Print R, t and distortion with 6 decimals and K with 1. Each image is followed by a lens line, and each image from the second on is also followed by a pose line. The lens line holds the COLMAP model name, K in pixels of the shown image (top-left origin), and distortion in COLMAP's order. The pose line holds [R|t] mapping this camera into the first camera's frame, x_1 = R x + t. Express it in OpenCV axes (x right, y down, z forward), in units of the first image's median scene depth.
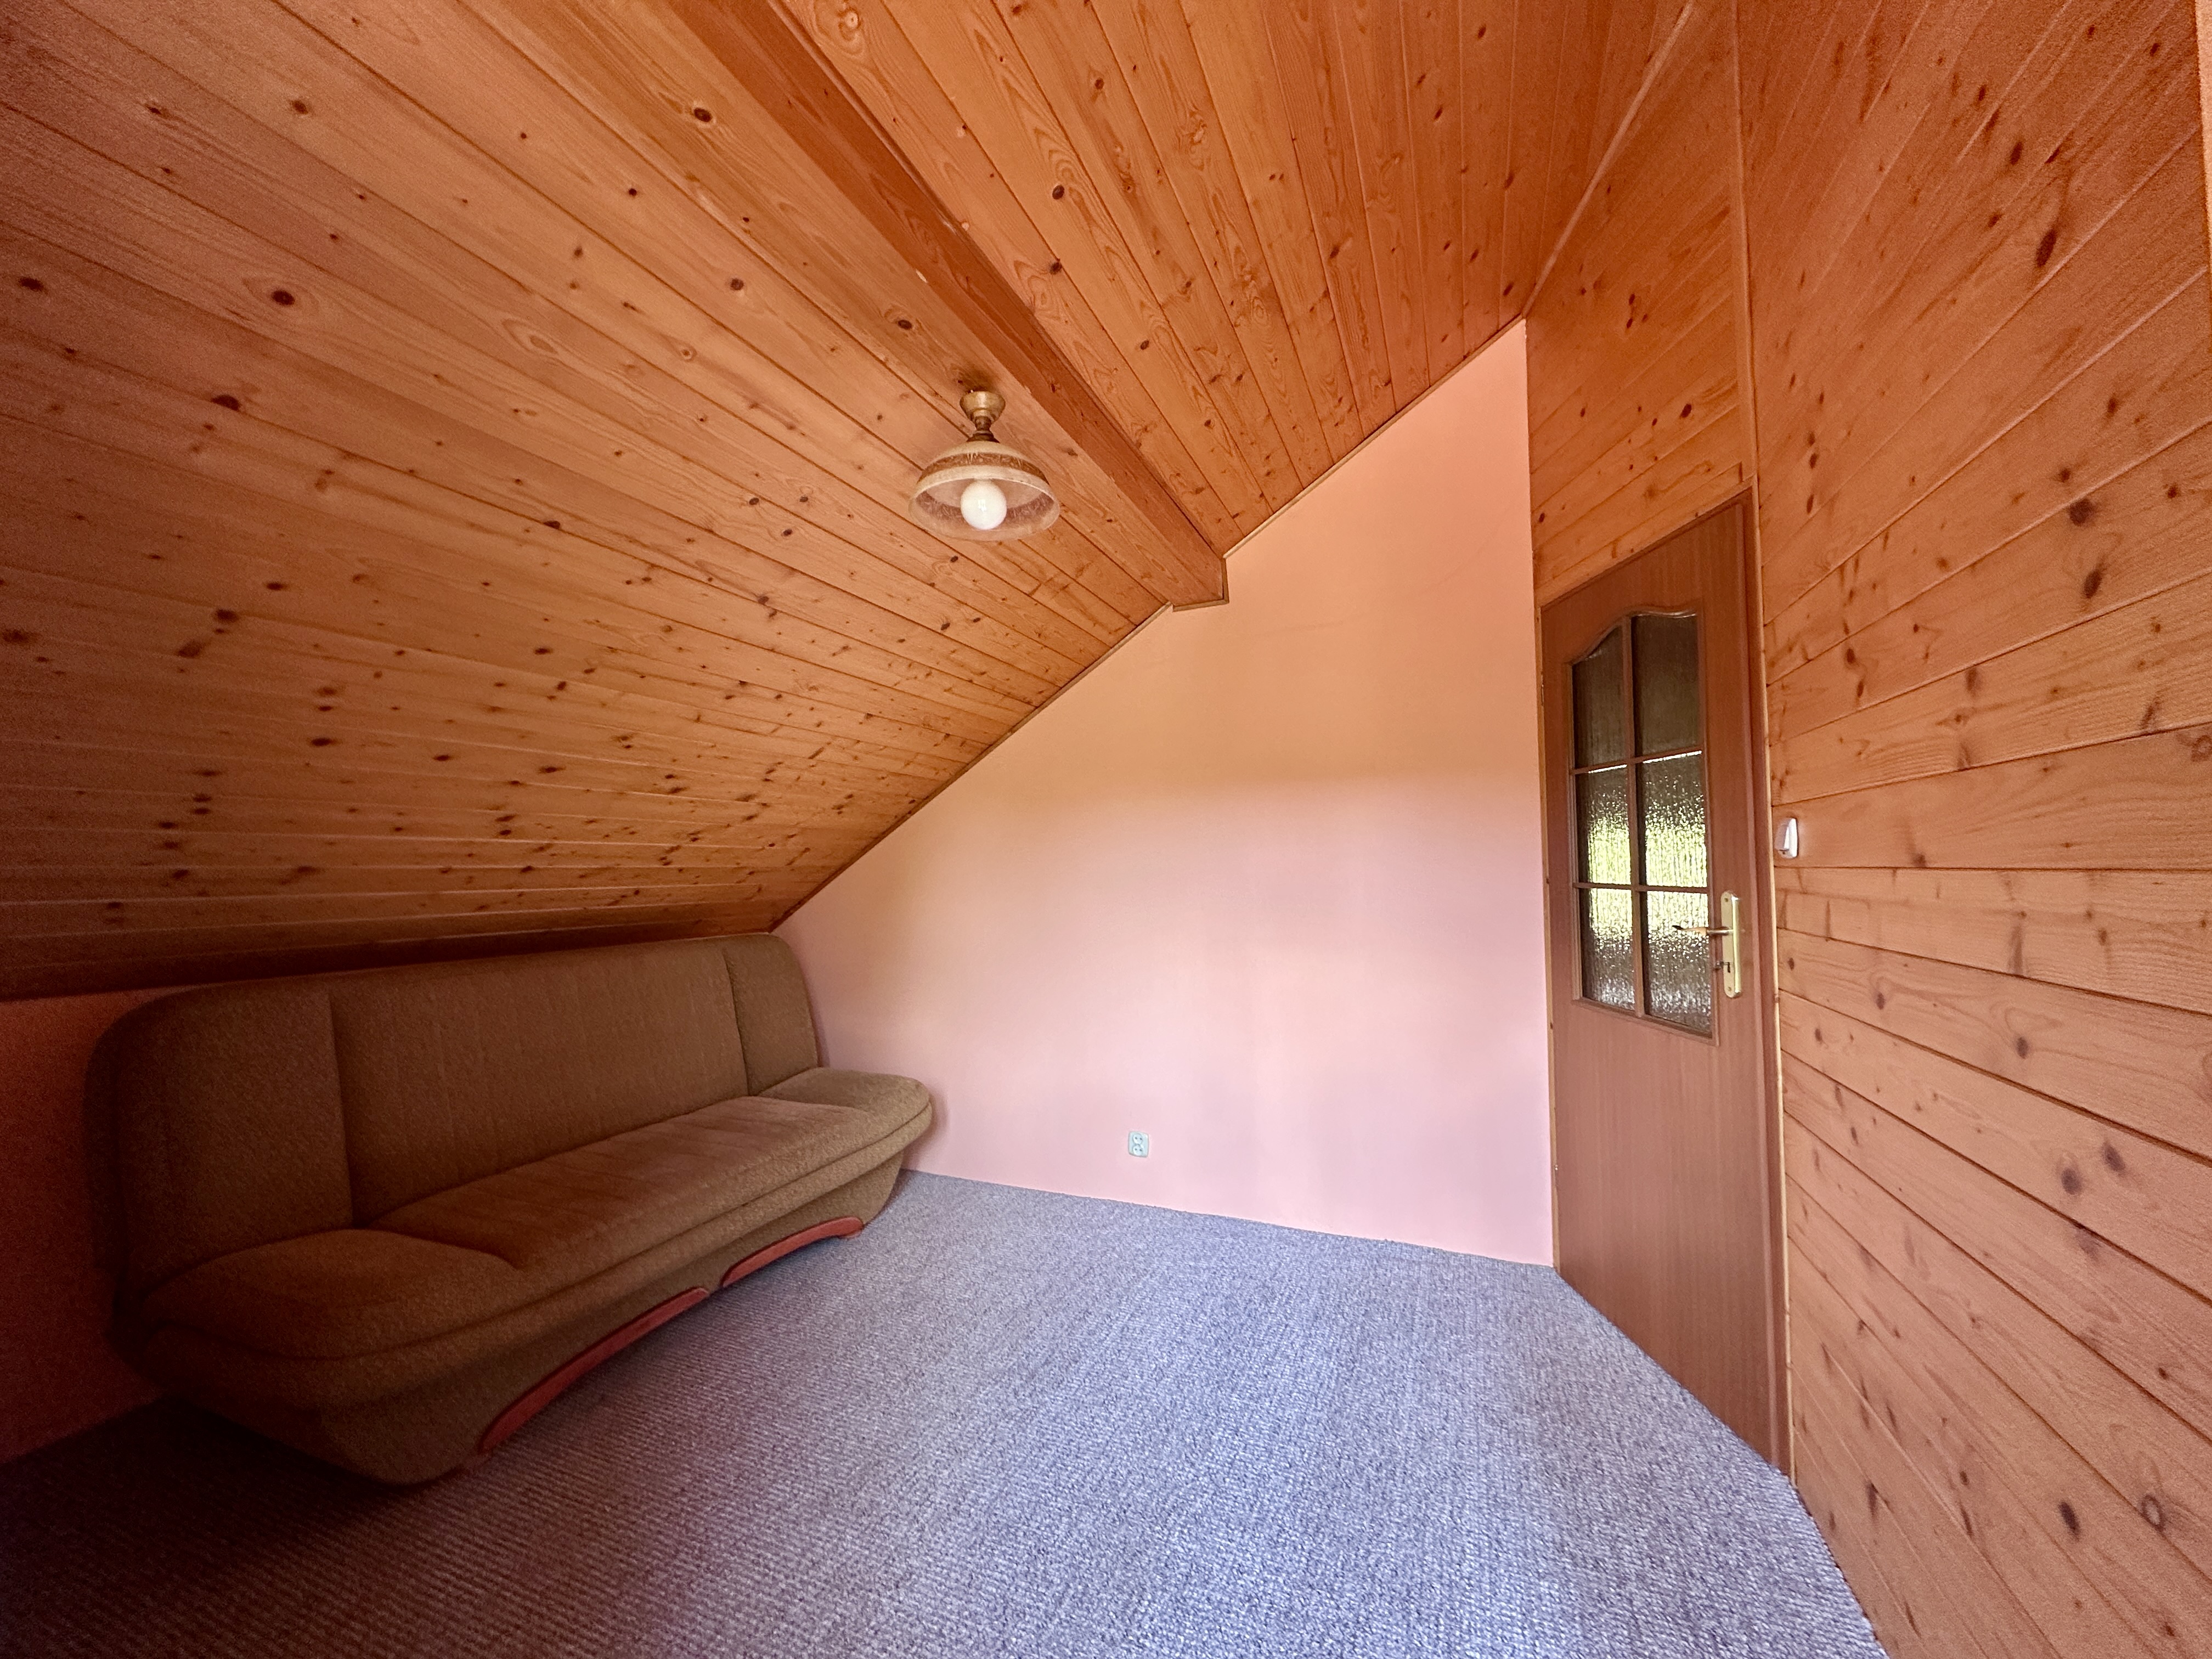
lens RADIAL K [[875.2, 0, 1096.9], [0, 875.2, 831.4], [0, 0, 1]] dist [0.001574, -0.000429]
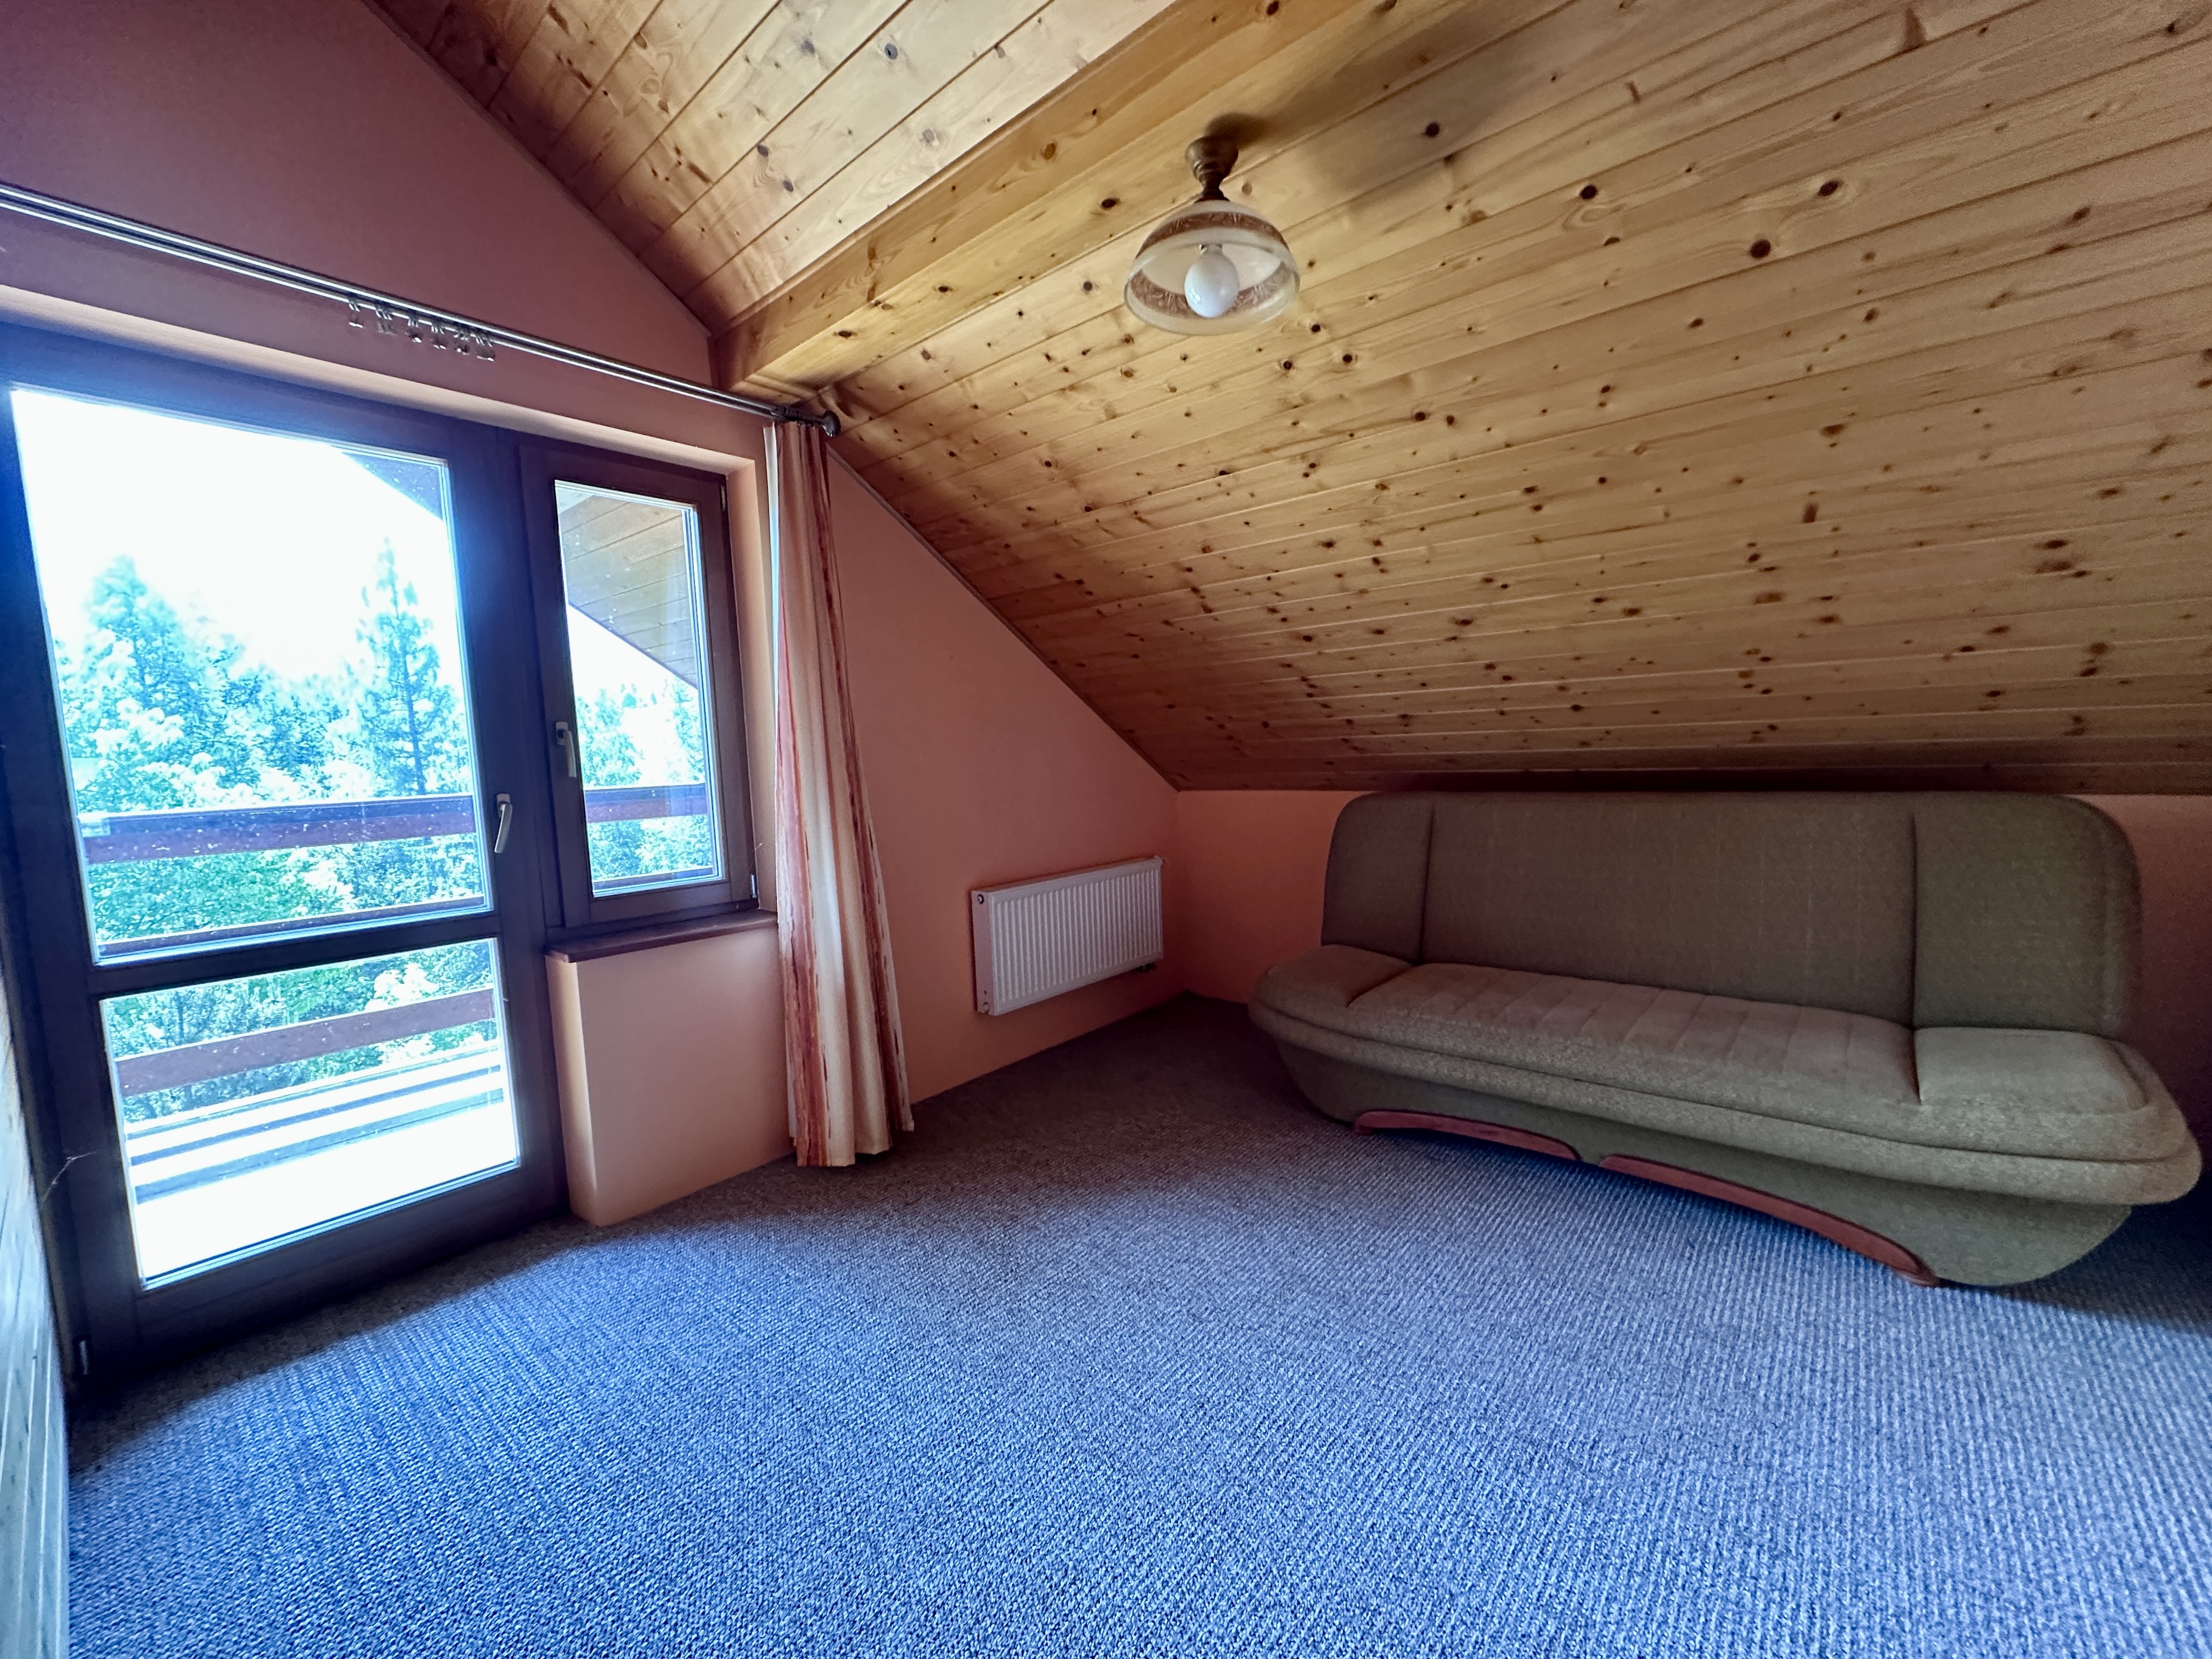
lens RADIAL K [[875.2, 0, 1110.3], [0, 875.2, 821.2], [0, 0, 1]] dist [0.001574, -0.000429]
pose [[-0.306433, 0.097994, -0.946835, 0.573878], [0.076227, 0.994019, 0.078207, 0.057943], [0.948835, -0.048209, -0.312070, 0.857326]]
